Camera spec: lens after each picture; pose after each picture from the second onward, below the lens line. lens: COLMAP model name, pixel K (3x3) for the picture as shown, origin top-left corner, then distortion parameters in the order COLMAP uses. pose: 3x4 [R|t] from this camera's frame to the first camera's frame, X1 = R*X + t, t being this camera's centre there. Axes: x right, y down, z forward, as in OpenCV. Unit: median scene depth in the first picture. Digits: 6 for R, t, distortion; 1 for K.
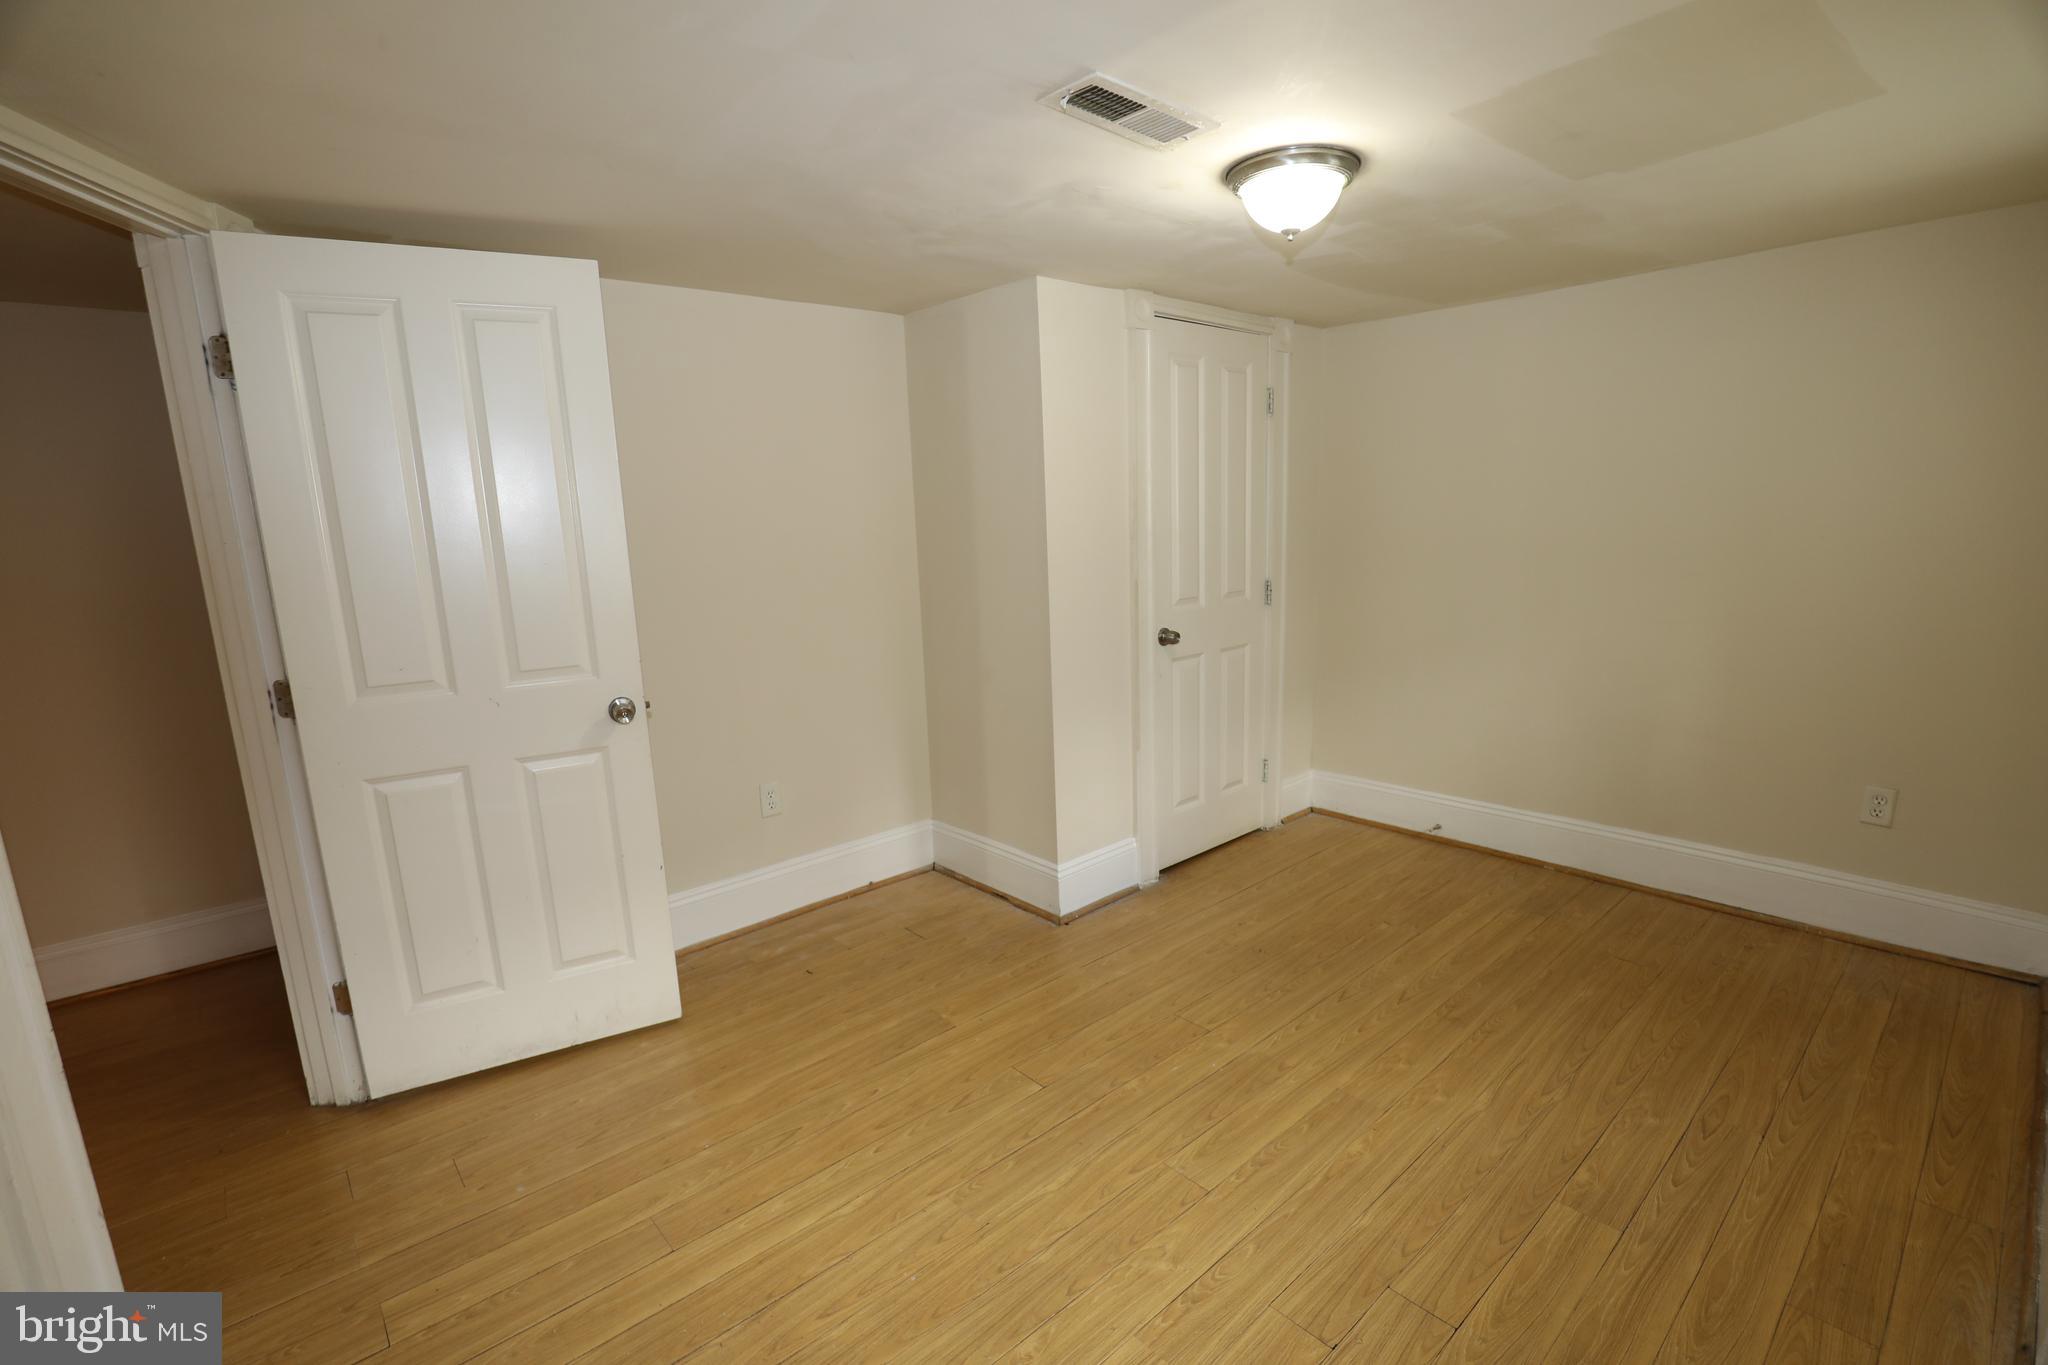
lens RADIAL K [[935.6, 0, 1029.8], [0, 935.6, 687.5], [0, 0, 1]] dist [-0.033126, 0.005906]
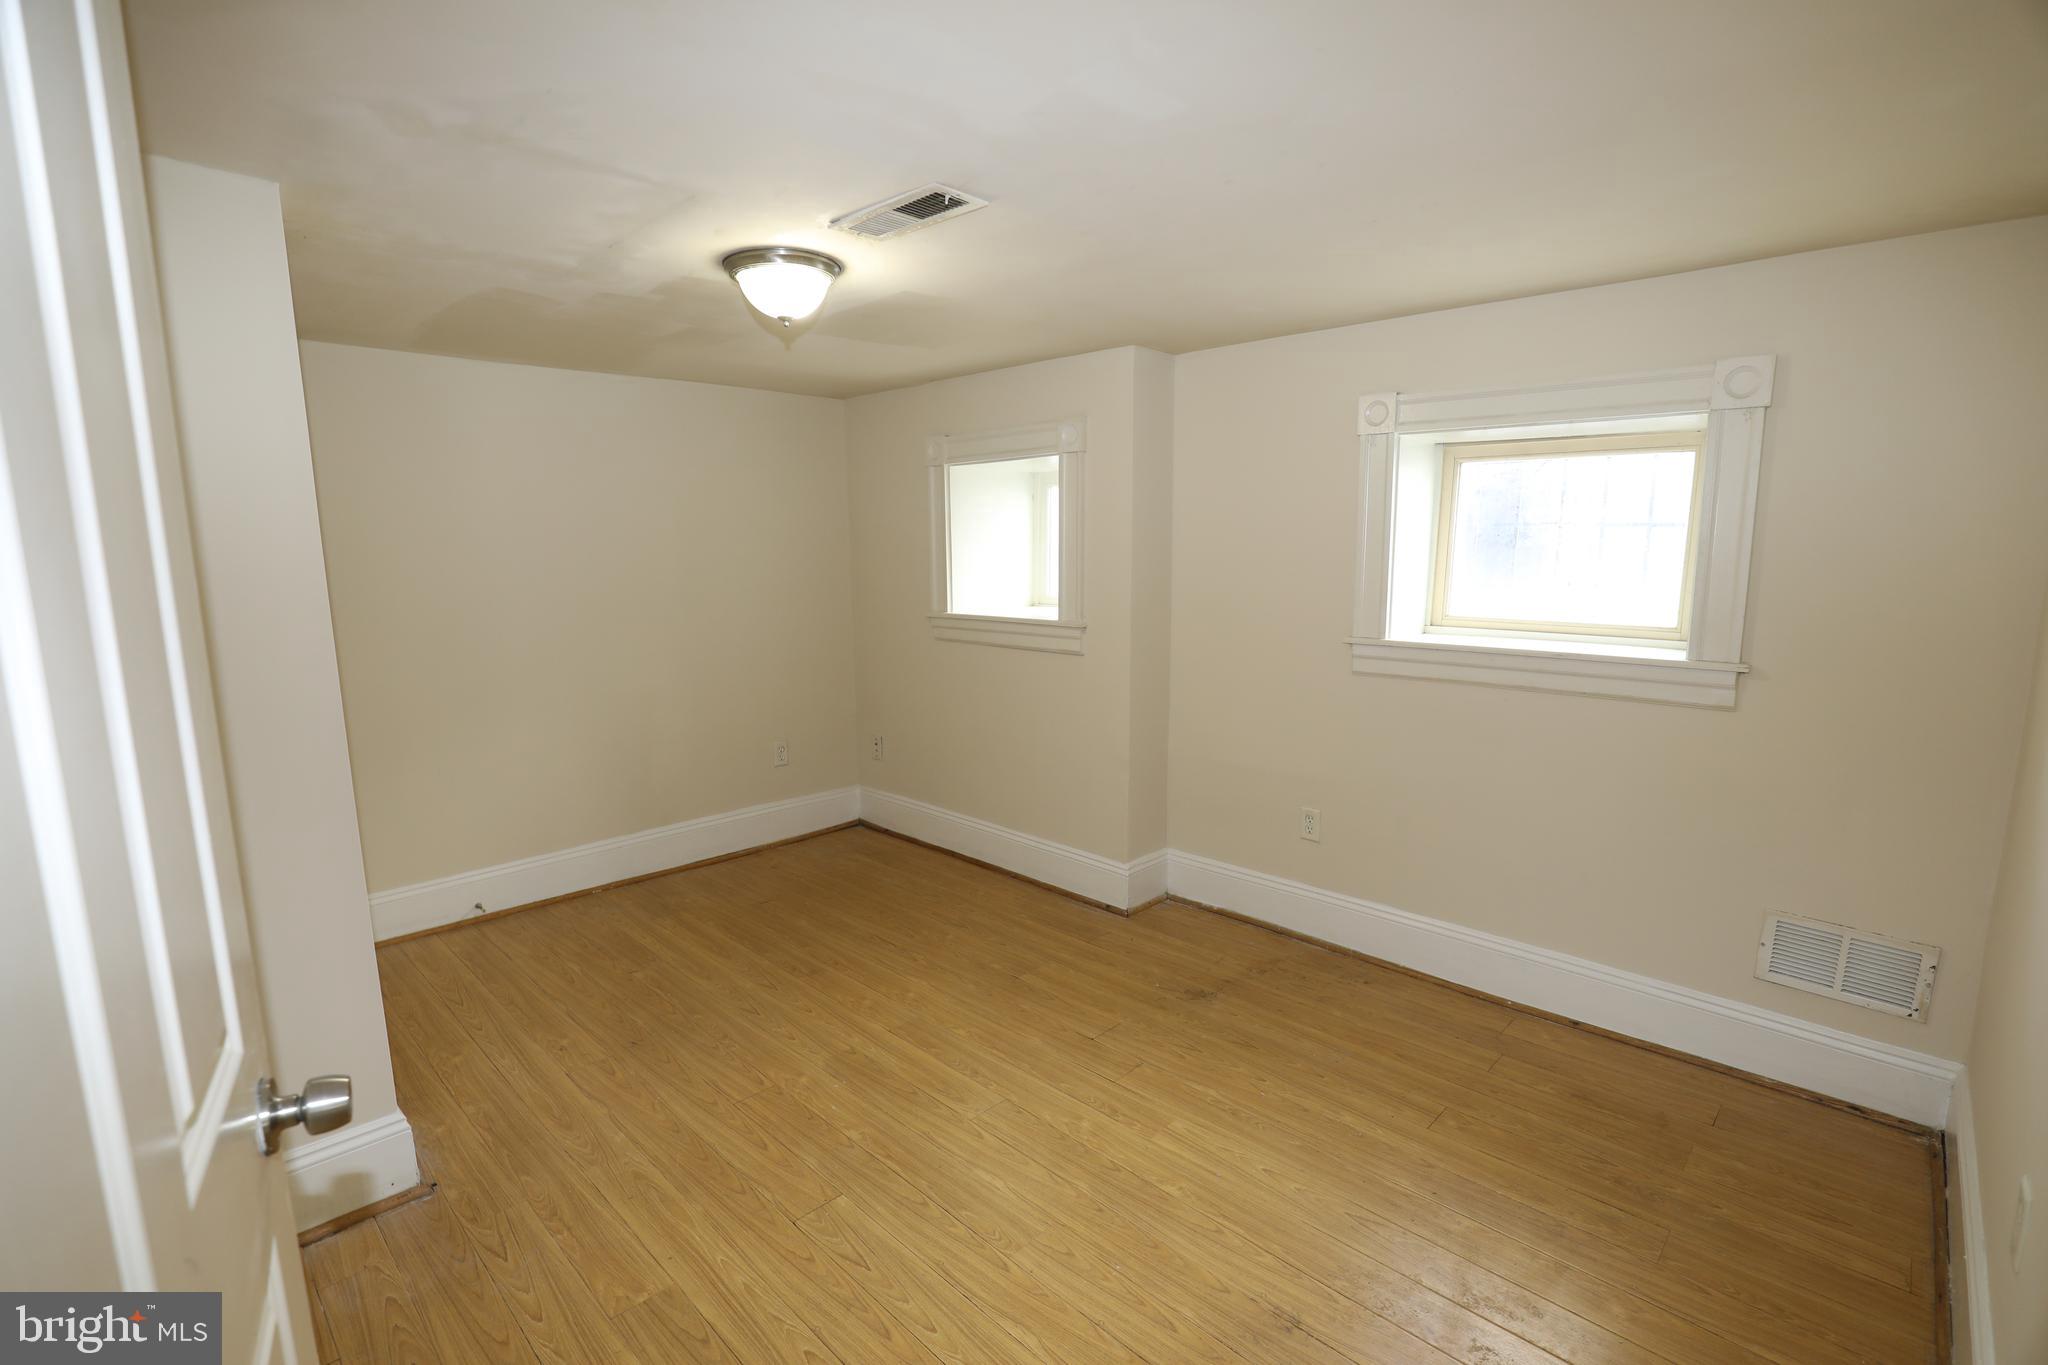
lens RADIAL K [[935.6, 0, 1030.3], [0, 935.6, 689.0], [0, 0, 1]] dist [-0.033126, 0.005906]
pose [[-0.064931, -0.120812, 0.990550, -0.813328], [0.193452, 0.972289, 0.131266, -0.127389], [-0.978959, 0.200147, -0.039760, 0.745631]]
